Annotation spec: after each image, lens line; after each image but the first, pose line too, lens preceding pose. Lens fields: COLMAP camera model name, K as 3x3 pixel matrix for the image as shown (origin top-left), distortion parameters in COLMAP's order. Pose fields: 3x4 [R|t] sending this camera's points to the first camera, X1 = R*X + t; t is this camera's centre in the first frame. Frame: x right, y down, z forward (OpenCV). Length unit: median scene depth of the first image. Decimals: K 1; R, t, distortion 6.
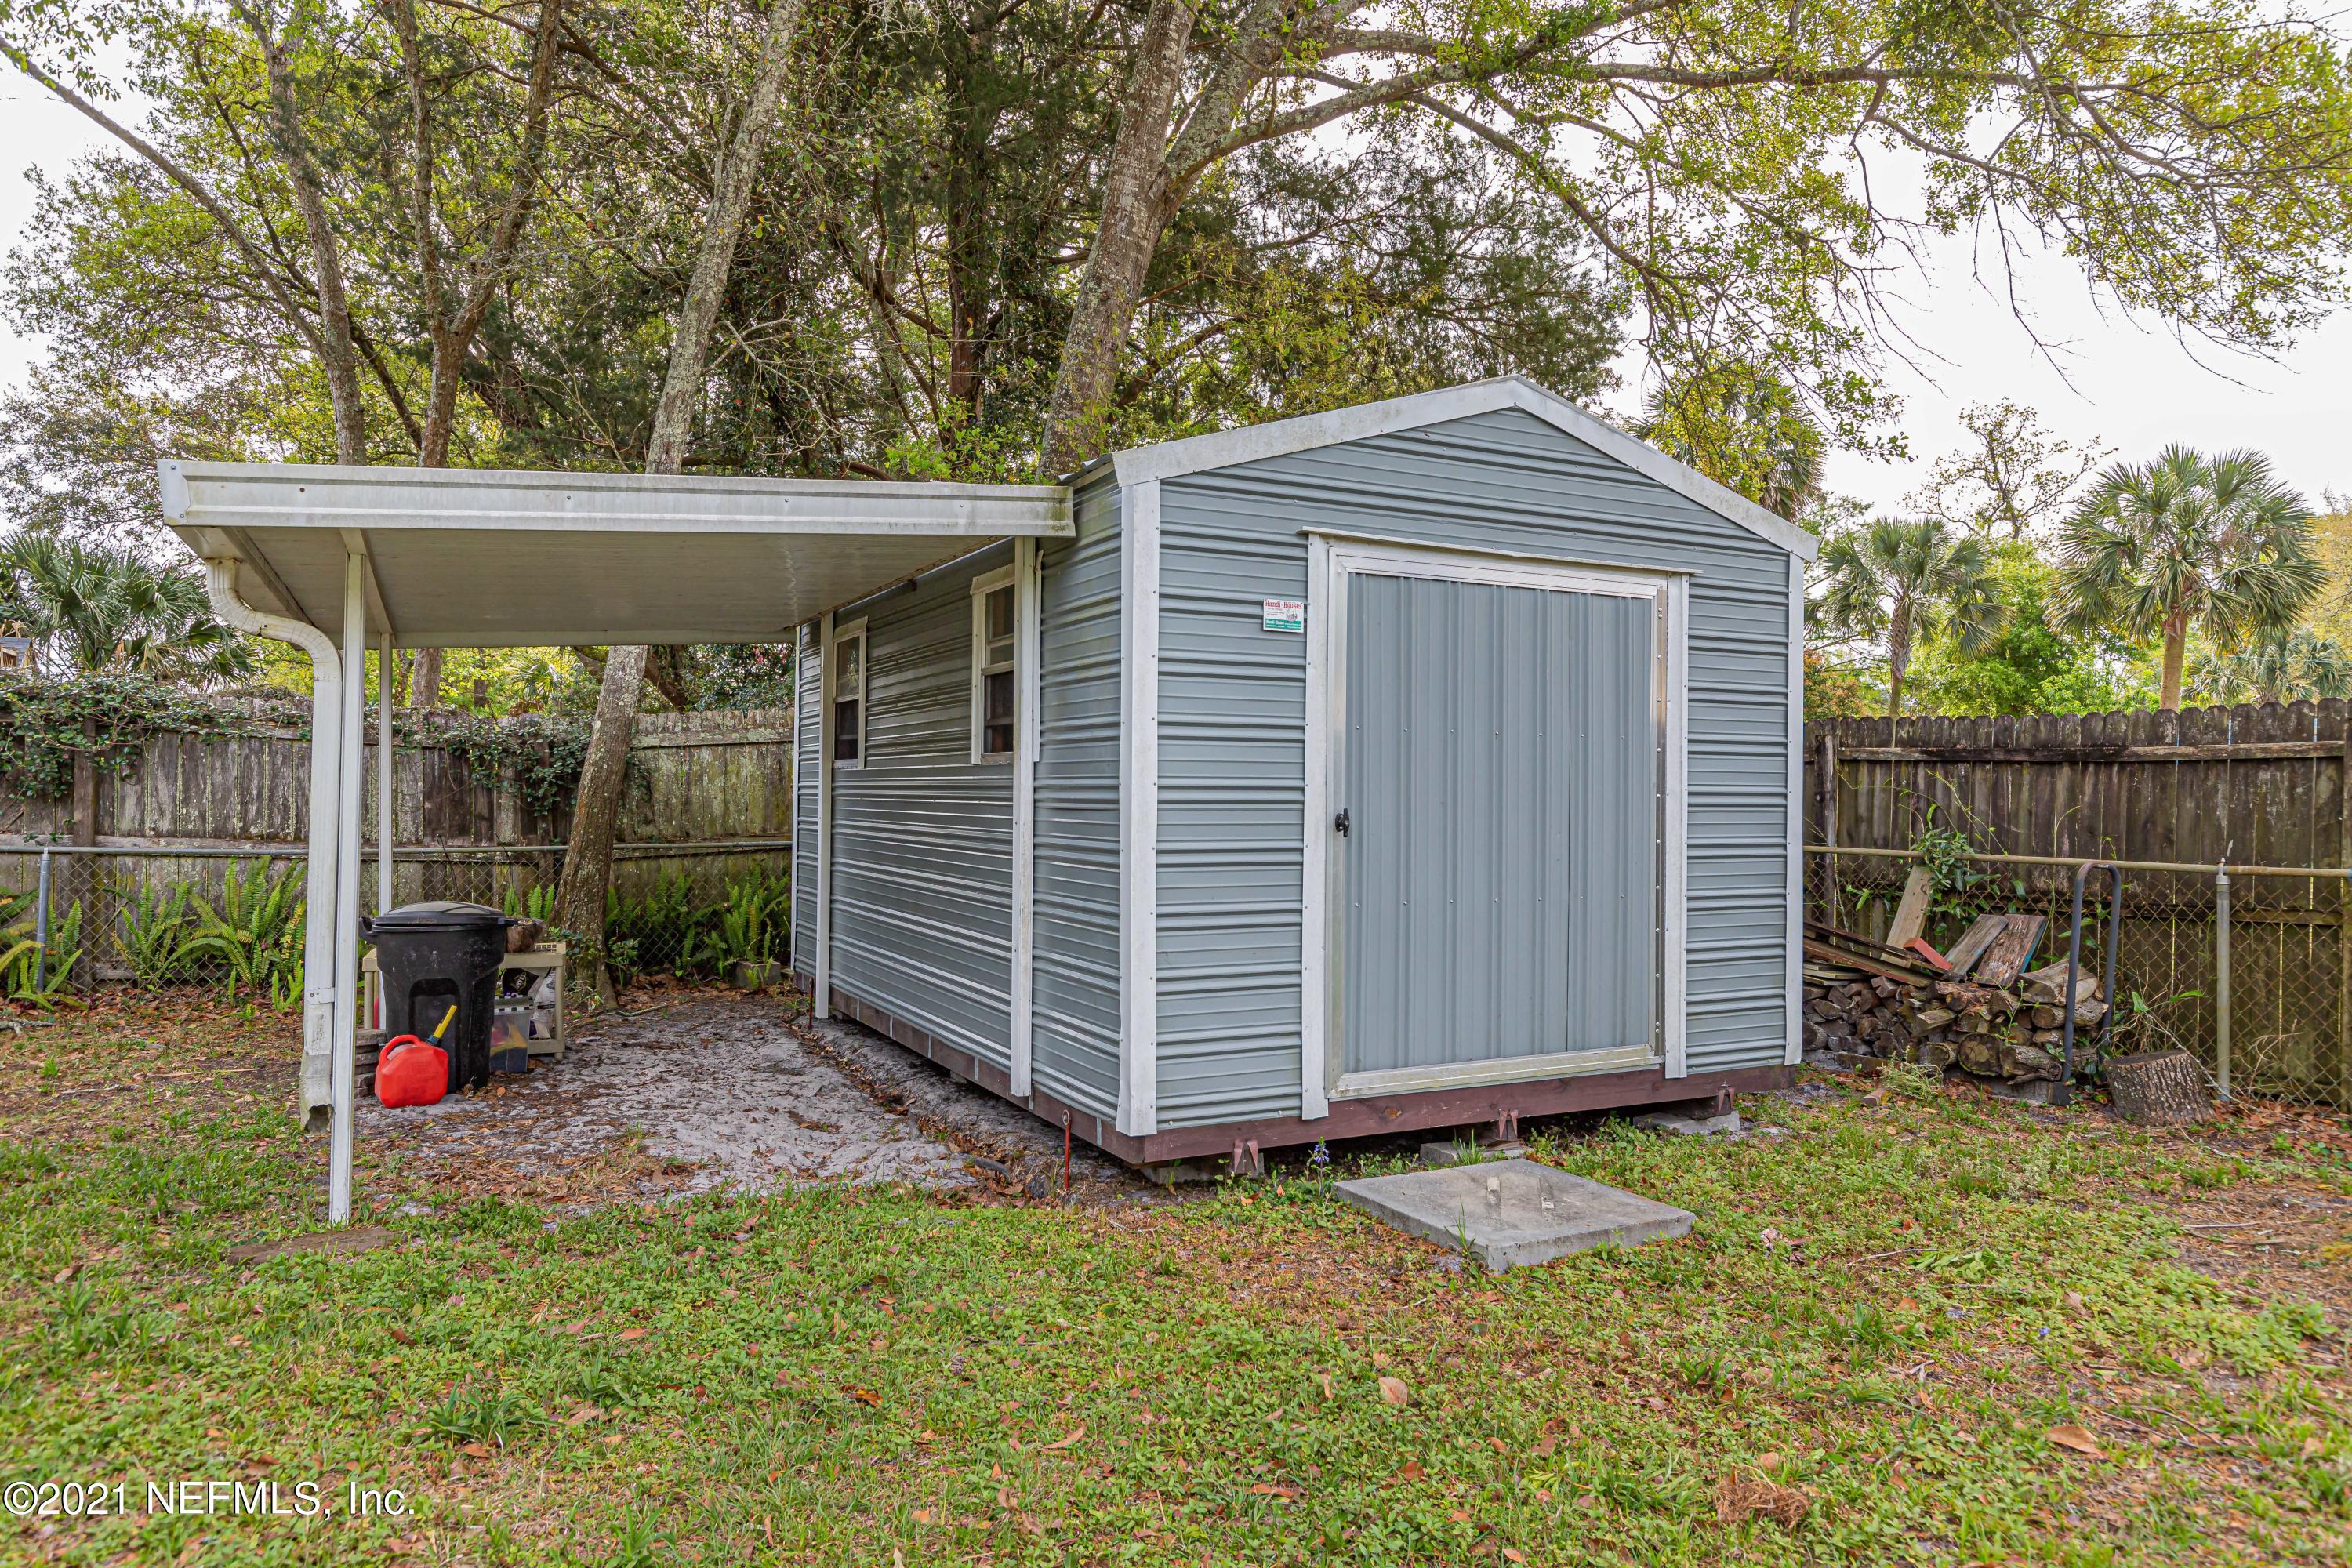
lens RADIAL K [[1497.6, 0, 1174.5], [0, 1497.6, 780.9], [0, 0, 1]] dist [-0.000632, -0.000138]
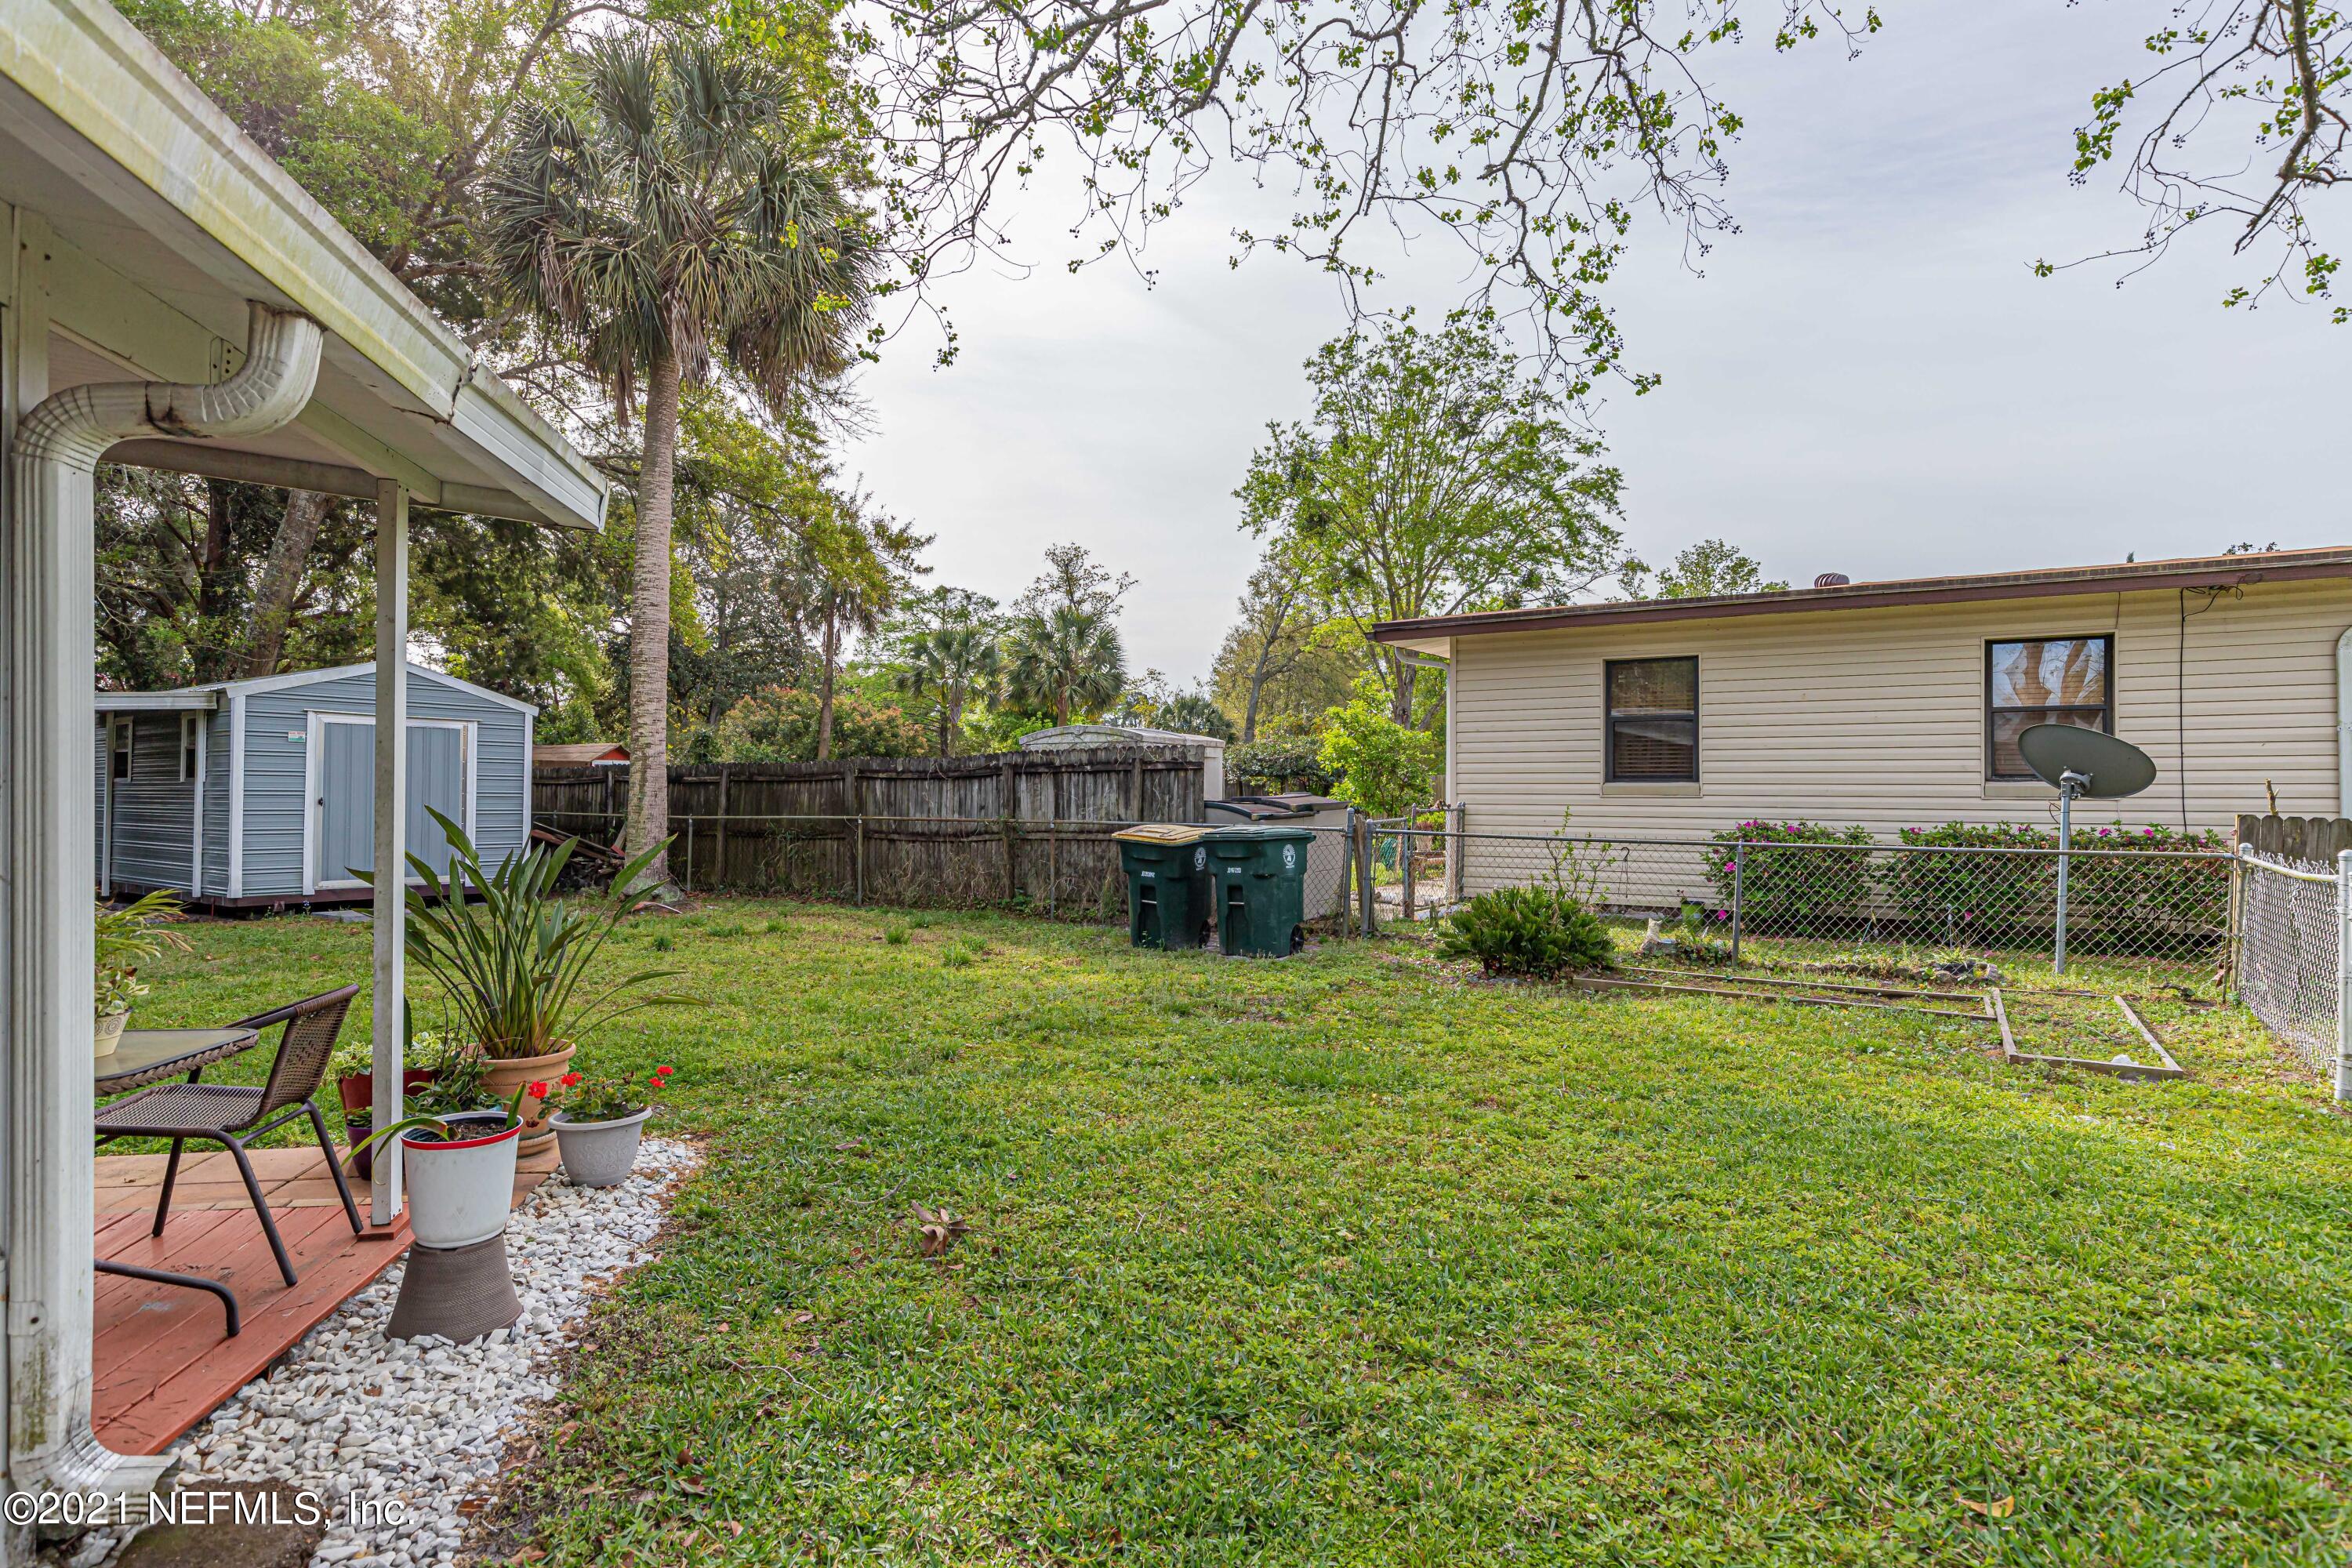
lens RADIAL K [[1237.0, 0, 1166.9], [0, 1237.0, 780.2], [0, 0, 1]] dist [-0.000147, 0.000508]
pose [[0.881471, 0.004735, 0.472215, 0.453331], [-0.000998, 0.999966, -0.008165, 0.001259], [-0.472238, 0.006726, 0.881445, -2.142885]]
